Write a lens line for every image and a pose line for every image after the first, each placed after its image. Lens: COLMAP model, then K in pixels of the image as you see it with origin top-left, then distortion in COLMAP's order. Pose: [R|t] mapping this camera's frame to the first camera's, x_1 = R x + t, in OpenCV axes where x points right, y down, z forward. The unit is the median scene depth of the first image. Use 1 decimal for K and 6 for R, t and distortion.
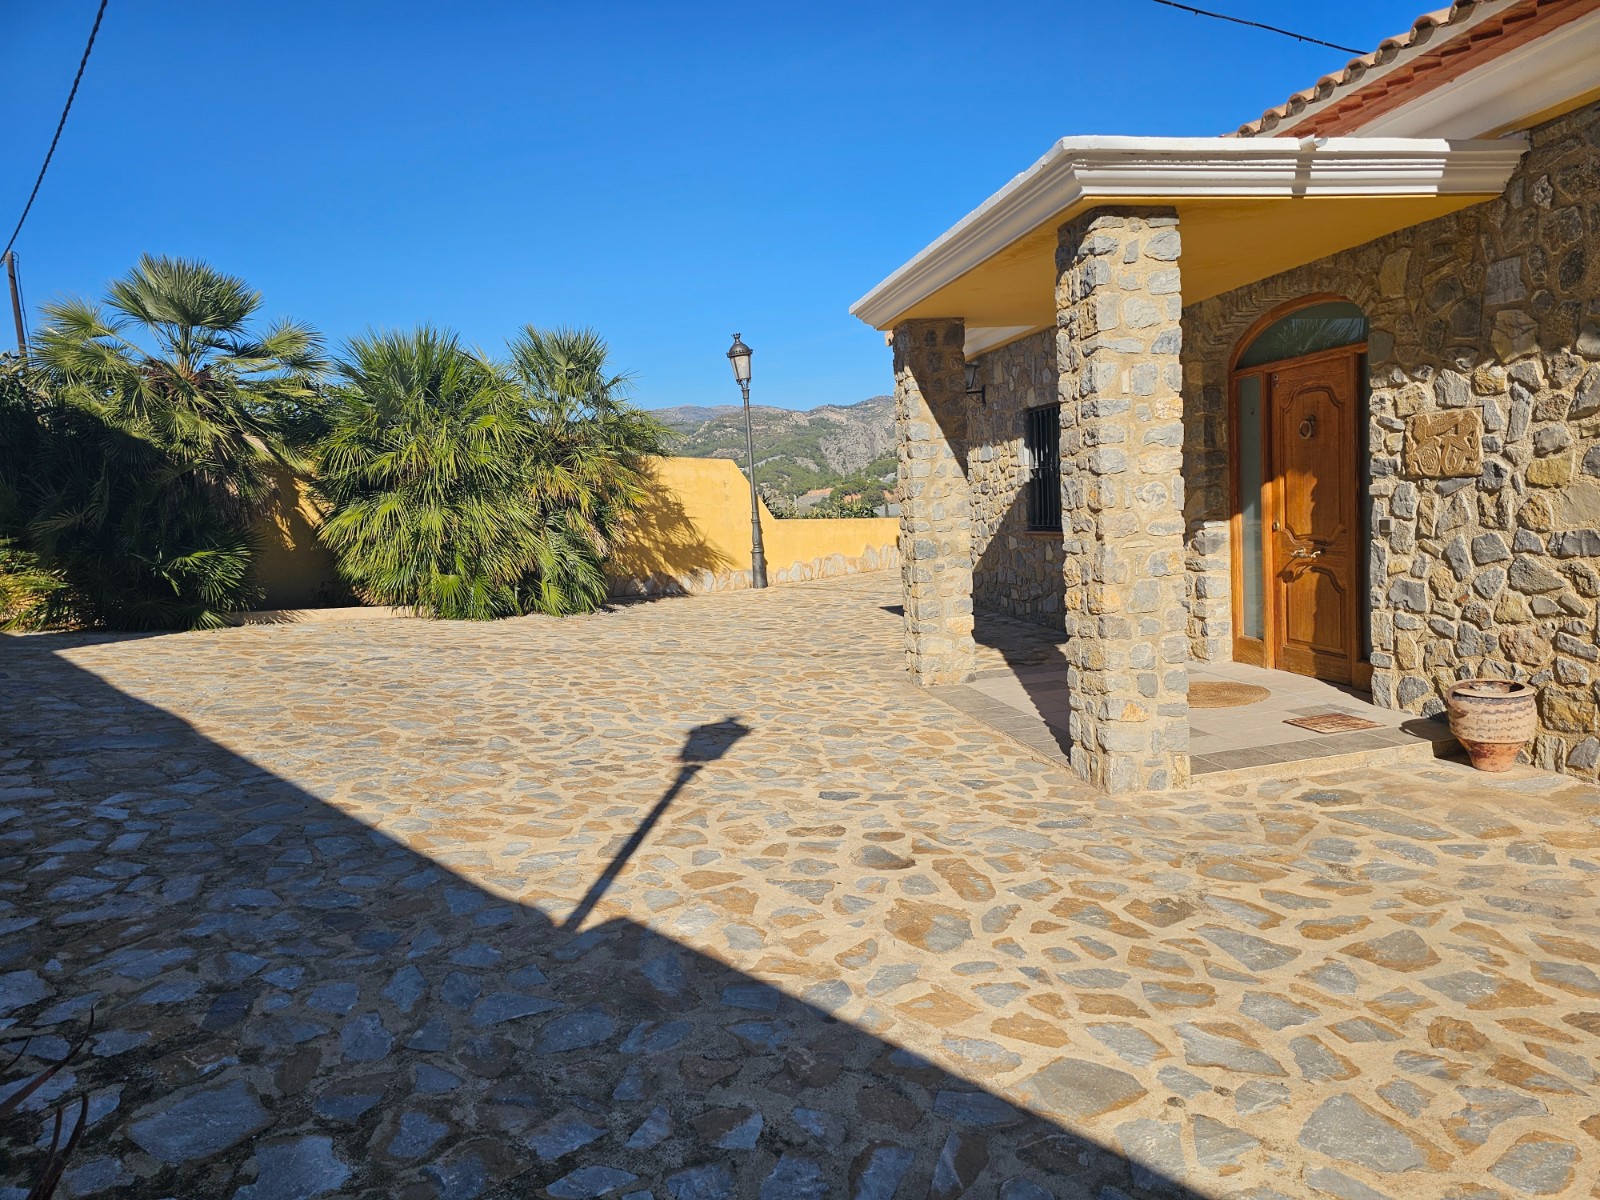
lens RADIAL K [[1061.8, 0, 799.1], [0, 1061.8, 598.4], [0, 0, 1]] dist [0.004239, -0.001698]
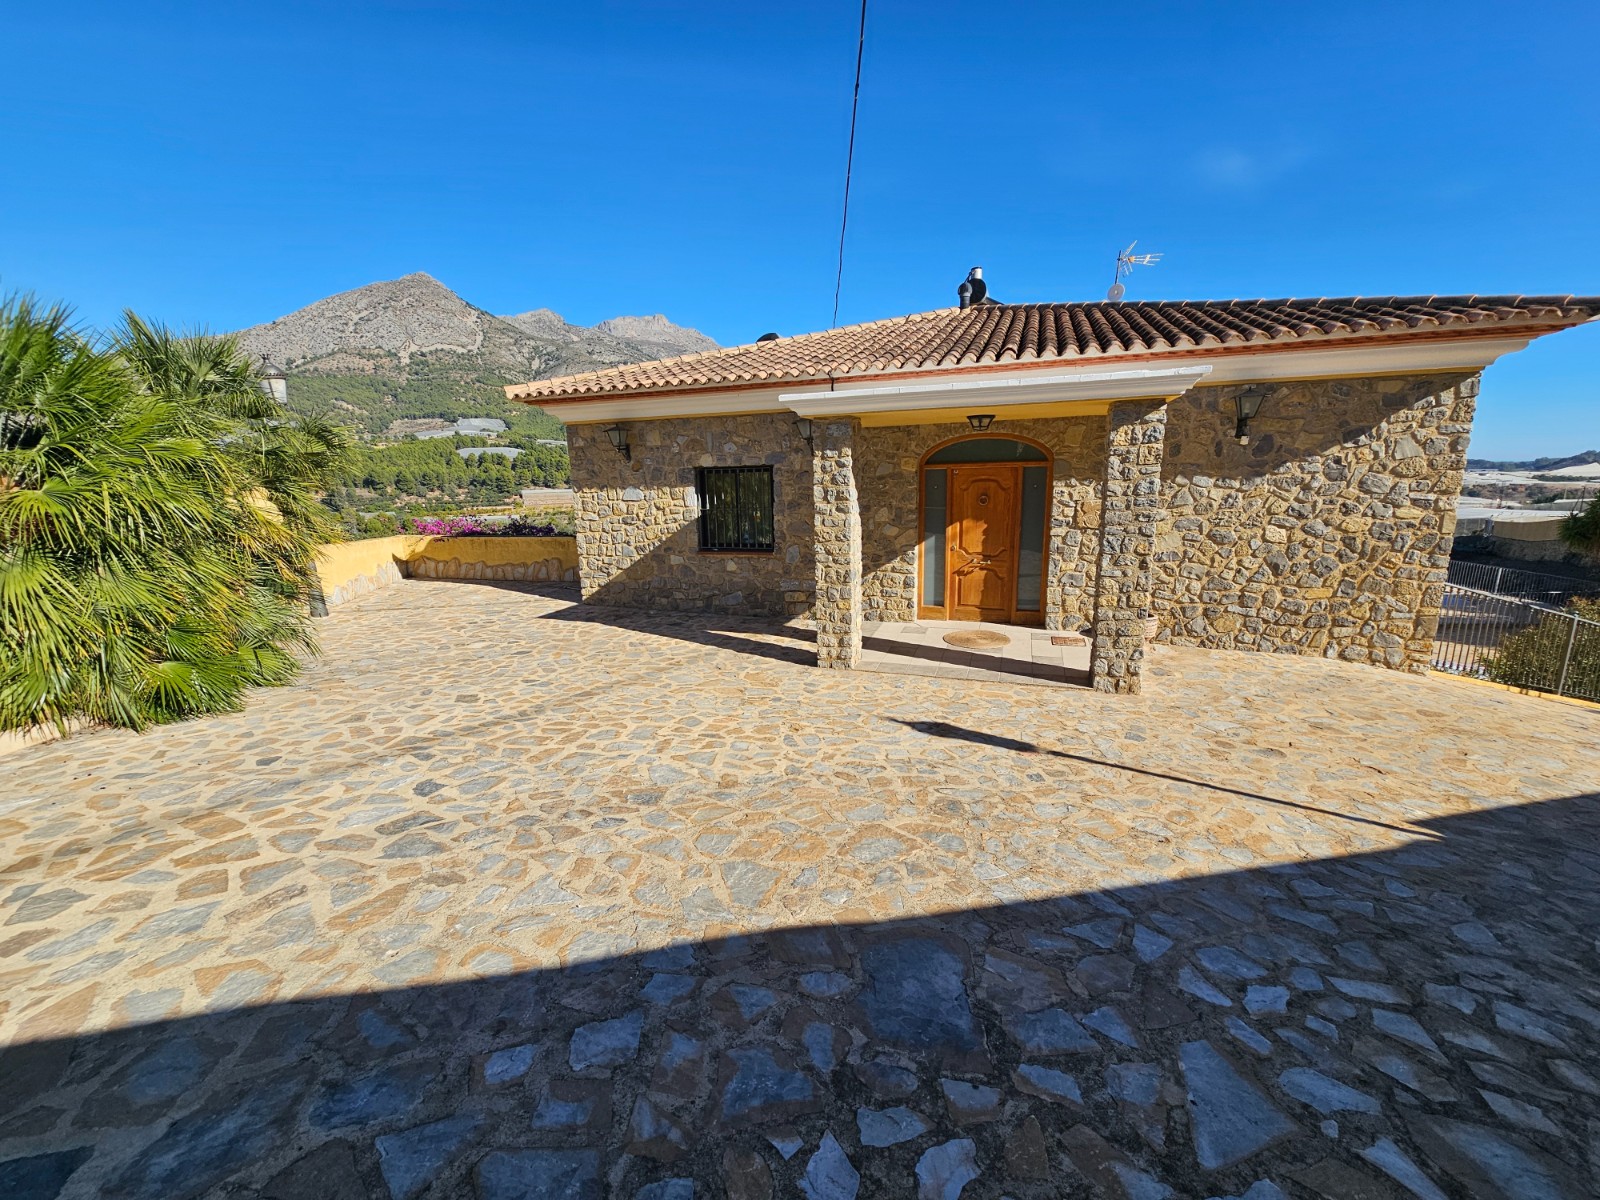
lens RADIAL K [[651.6, 0, 803.2], [0, 651.6, 607.1], [0, 0, 1]] dist [-0.001053, -0.001005]
pose [[0.499273, -0.132409, 0.856268, -0.893747], [0.074652, 0.991153, 0.109739, -0.137641], [-0.863223, 0.009132, 0.504740, 0.780140]]
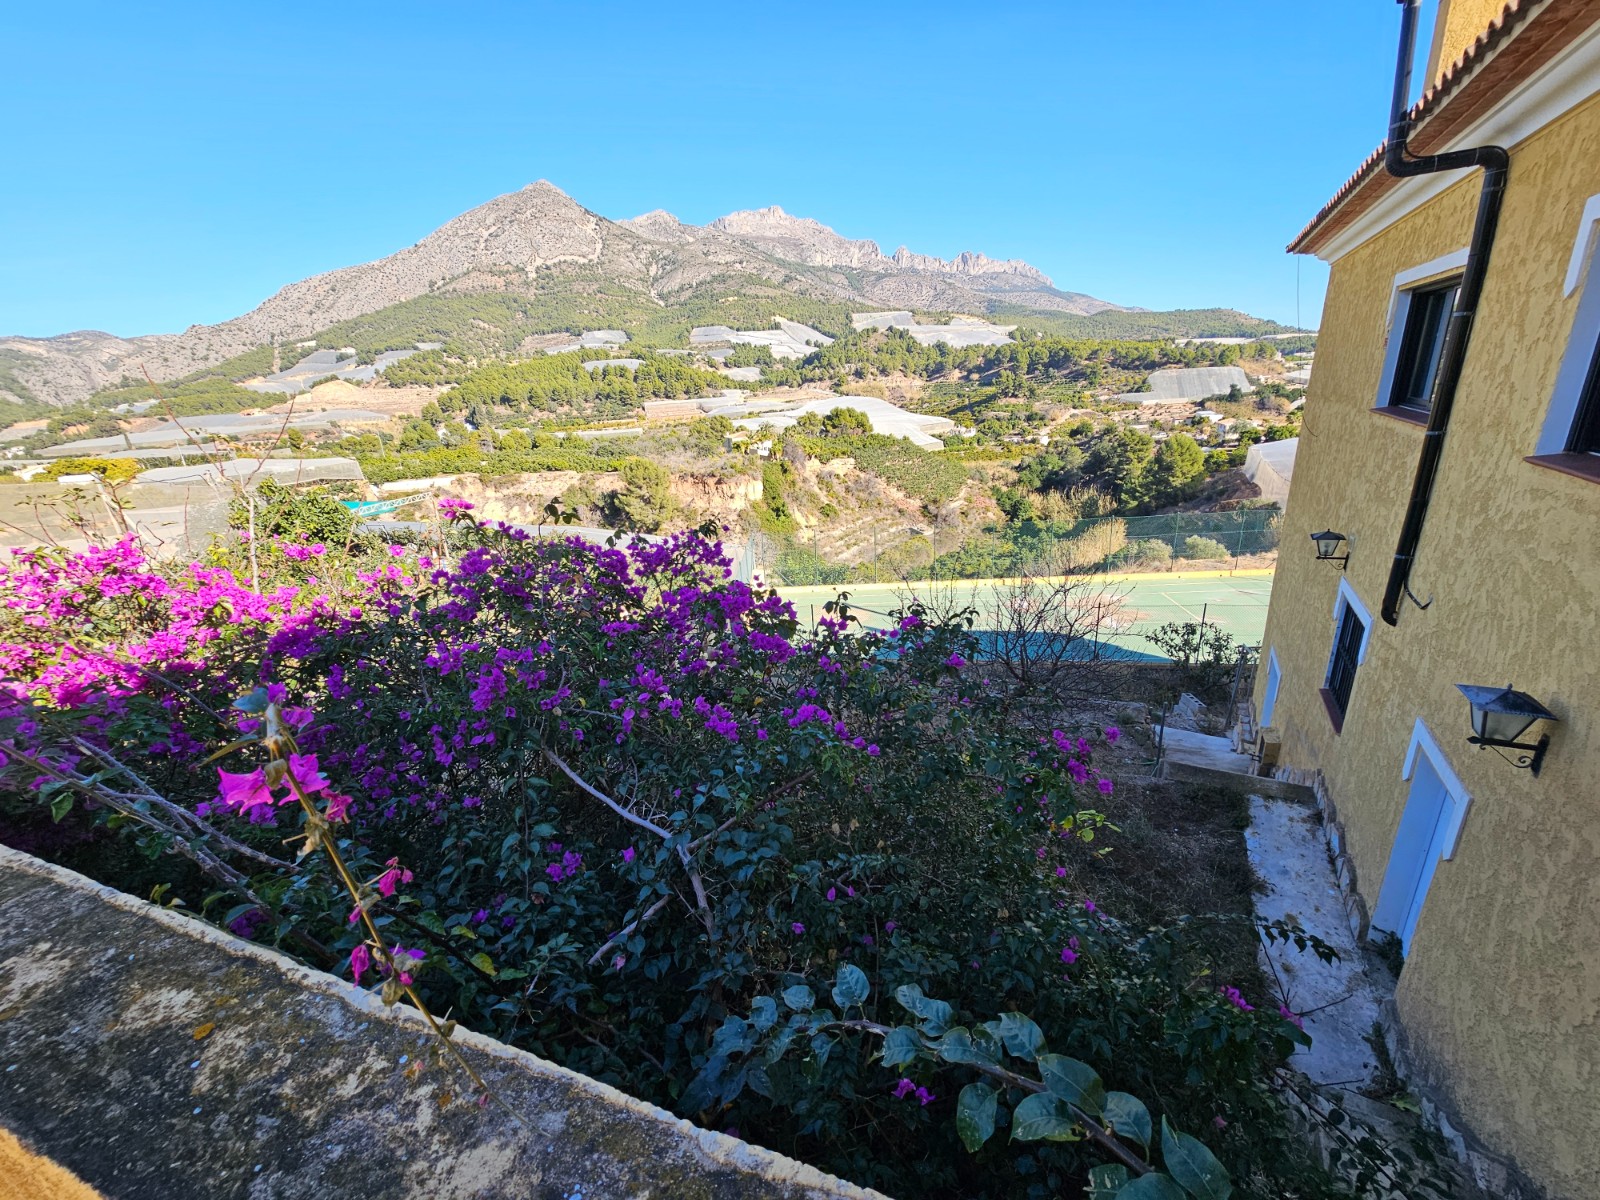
lens RADIAL K [[651.6, 0, 801.8], [0, 651.6, 602.7], [0, 0, 1]] dist [-0.001053, -0.001005]
pose [[0.642684, -0.232086, 0.730133, -0.862835], [0.095869, 0.969884, 0.223908, -0.142551], [-0.760110, -0.073905, 0.645578, 0.818971]]
